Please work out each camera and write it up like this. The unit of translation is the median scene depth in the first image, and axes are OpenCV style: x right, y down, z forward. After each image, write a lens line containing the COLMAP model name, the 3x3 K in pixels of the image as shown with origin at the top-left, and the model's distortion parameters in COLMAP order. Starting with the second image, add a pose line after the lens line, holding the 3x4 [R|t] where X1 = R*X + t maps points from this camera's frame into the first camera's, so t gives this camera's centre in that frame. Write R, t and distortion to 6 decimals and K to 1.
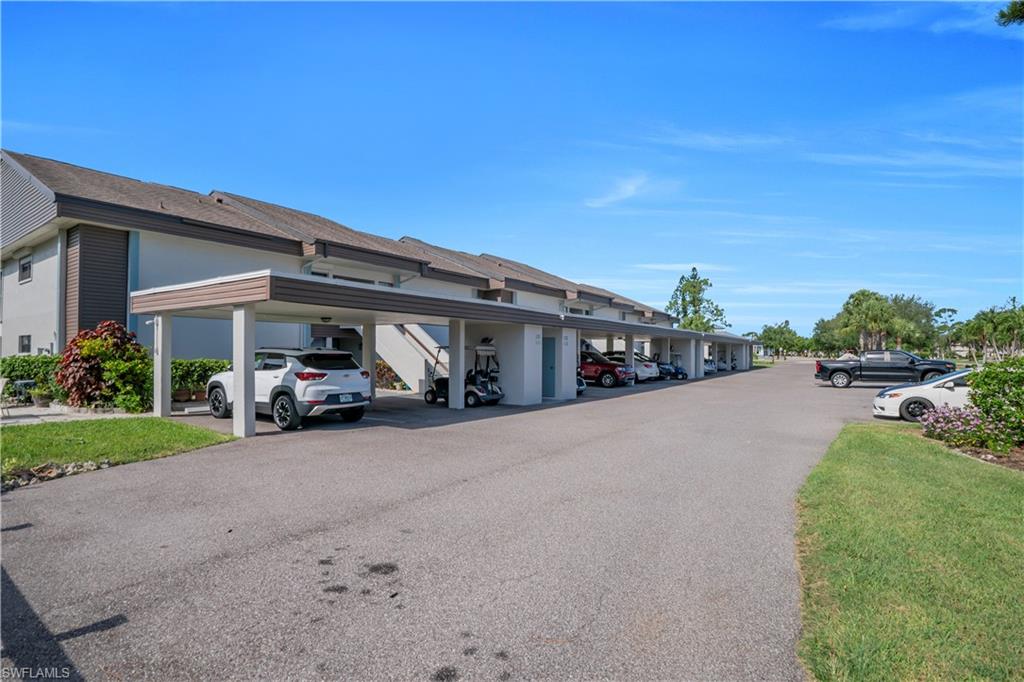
lens RADIAL K [[501.1, 0, 515.5], [0, 501.1, 345.4], [0, 0, 1]] dist [-0.038295, 0.005562]
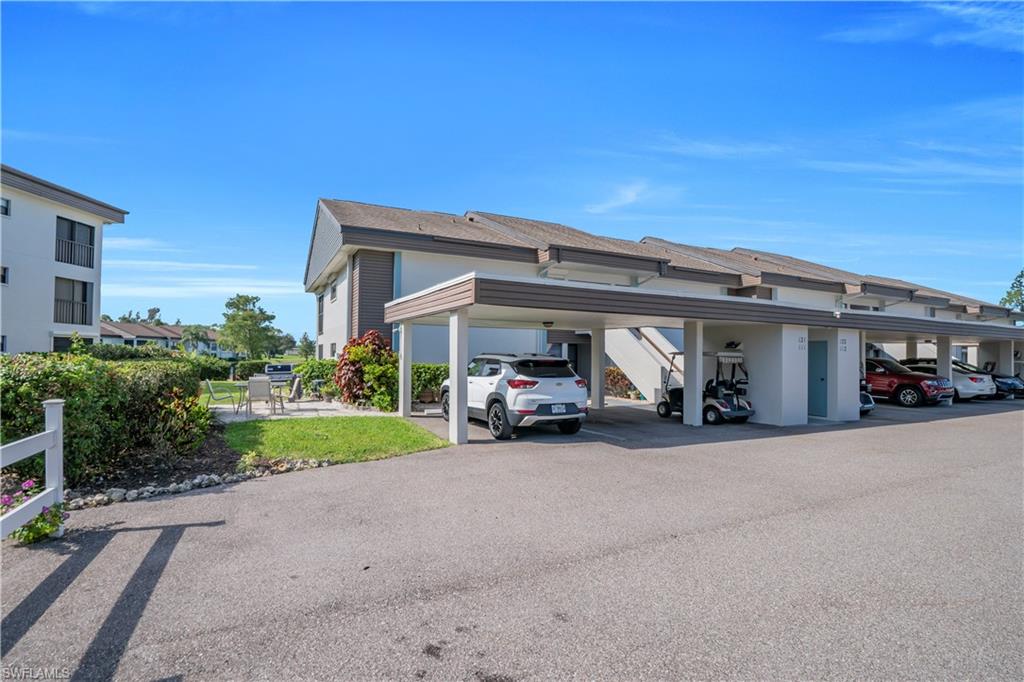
lens RADIAL K [[501.1, 0, 516.1], [0, 501.1, 345.1], [0, 0, 1]] dist [-0.038295, 0.005562]
pose [[0.882040, -0.006342, -0.471132, 0.015507], [0.000375, 0.999919, -0.012758, 0.000638], [0.471175, 0.011077, 0.881970, 0.101165]]
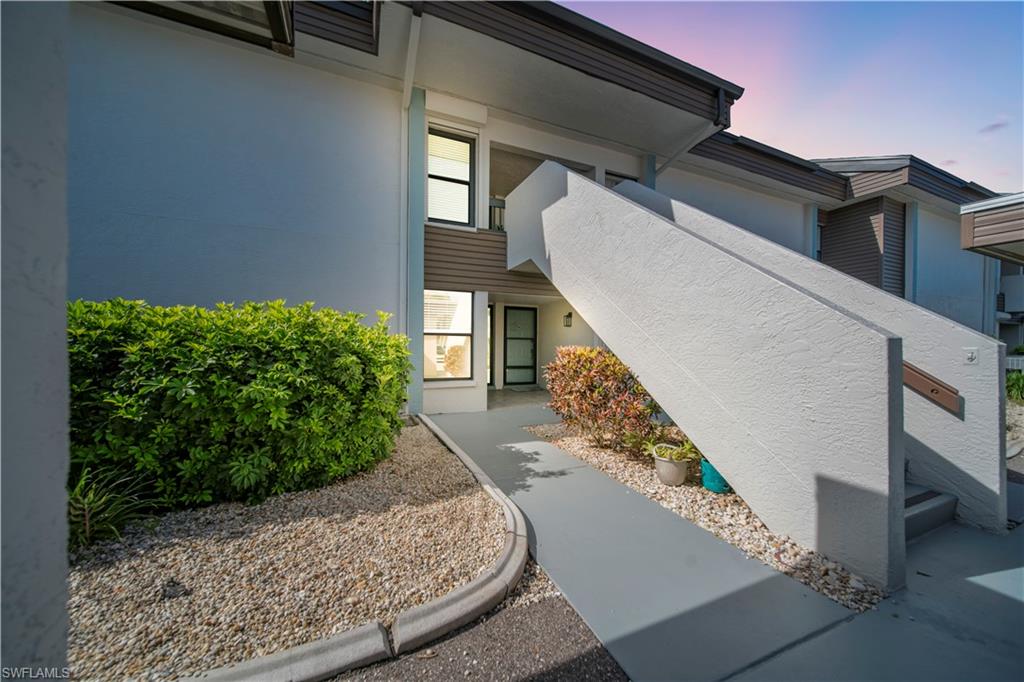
lens RADIAL K [[359.8, 0, 514.0], [0, 359.8, 343.8], [0, 0, 1]] dist [0.001316, 0.000030]
pose [[0.845177, 0.004337, -0.534470, -0.260853], [0.000591, 0.999959, 0.009050, 0.034485], [0.534487, -0.007964, 0.845139, 1.049629]]
